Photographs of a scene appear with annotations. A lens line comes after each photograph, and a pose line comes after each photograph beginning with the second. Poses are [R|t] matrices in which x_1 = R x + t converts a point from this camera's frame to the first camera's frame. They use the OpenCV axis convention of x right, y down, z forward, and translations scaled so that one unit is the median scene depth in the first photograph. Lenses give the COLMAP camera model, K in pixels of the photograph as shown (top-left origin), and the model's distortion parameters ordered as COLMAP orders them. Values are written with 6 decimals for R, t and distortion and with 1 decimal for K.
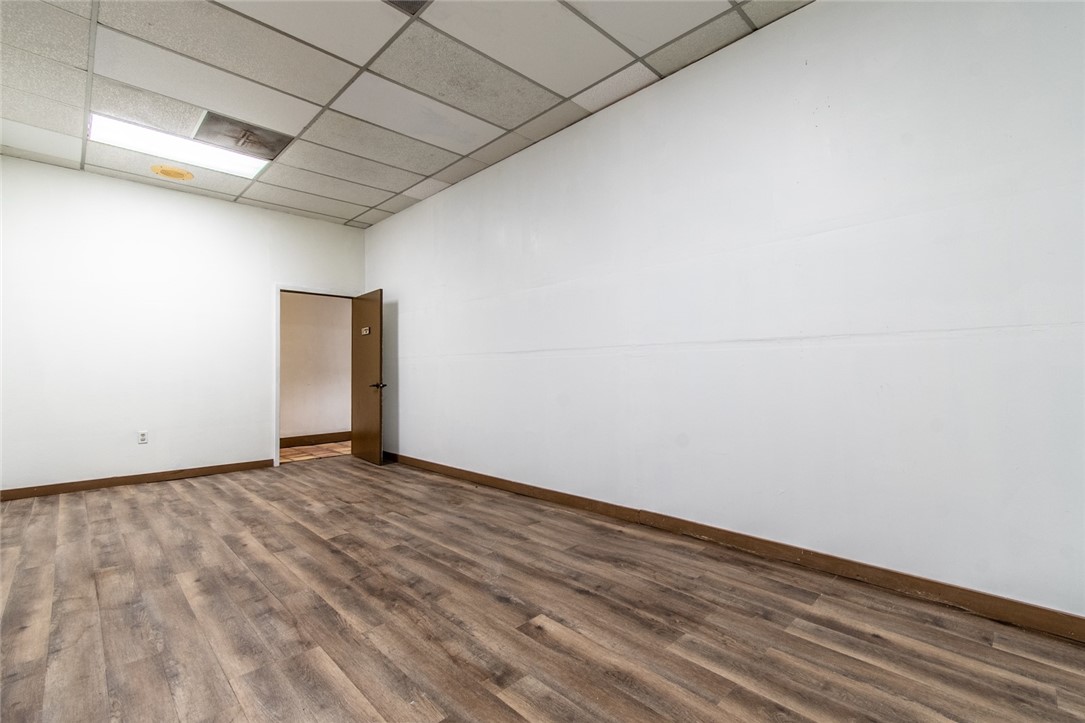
lens RADIAL K [[487.2, 0, 542.0], [0, 487.2, 366.1], [0, 0, 1]] dist [0.003510, 0.001279]
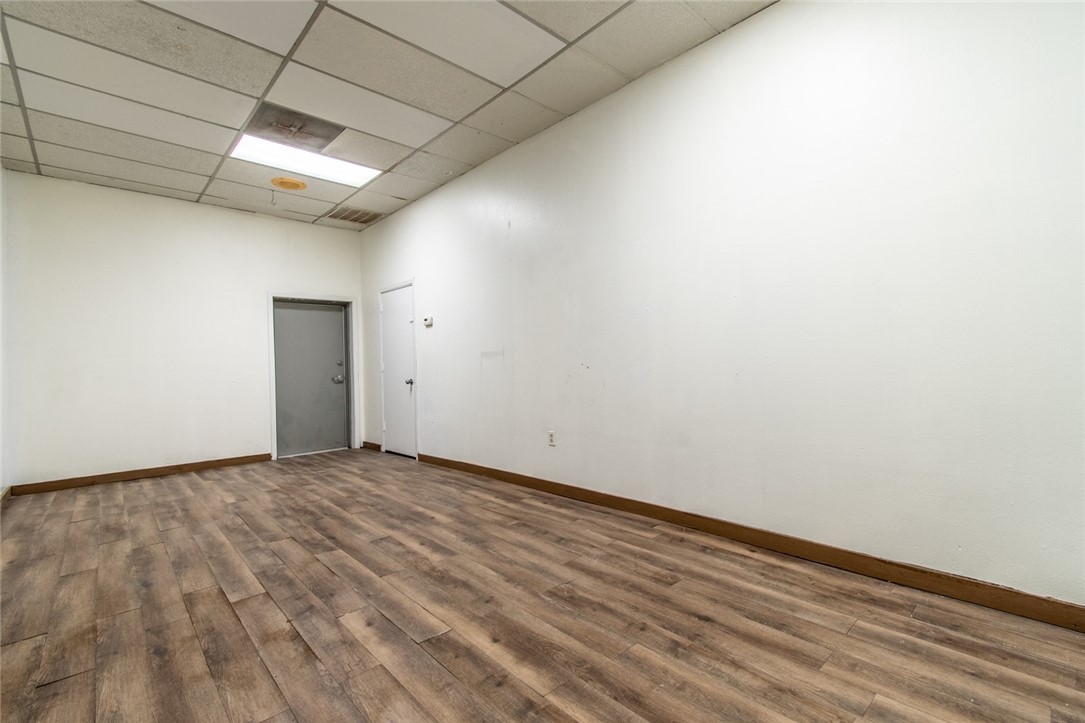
lens RADIAL K [[487.2, 0, 539.4], [0, 487.2, 357.7], [0, 0, 1]] dist [0.003510, 0.001279]
pose [[-0.998627, 0.038484, 0.035553, -0.886659], [0.037715, 0.999045, -0.022055, 0.026055], [-0.036368, -0.020684, -0.999124, 1.960102]]
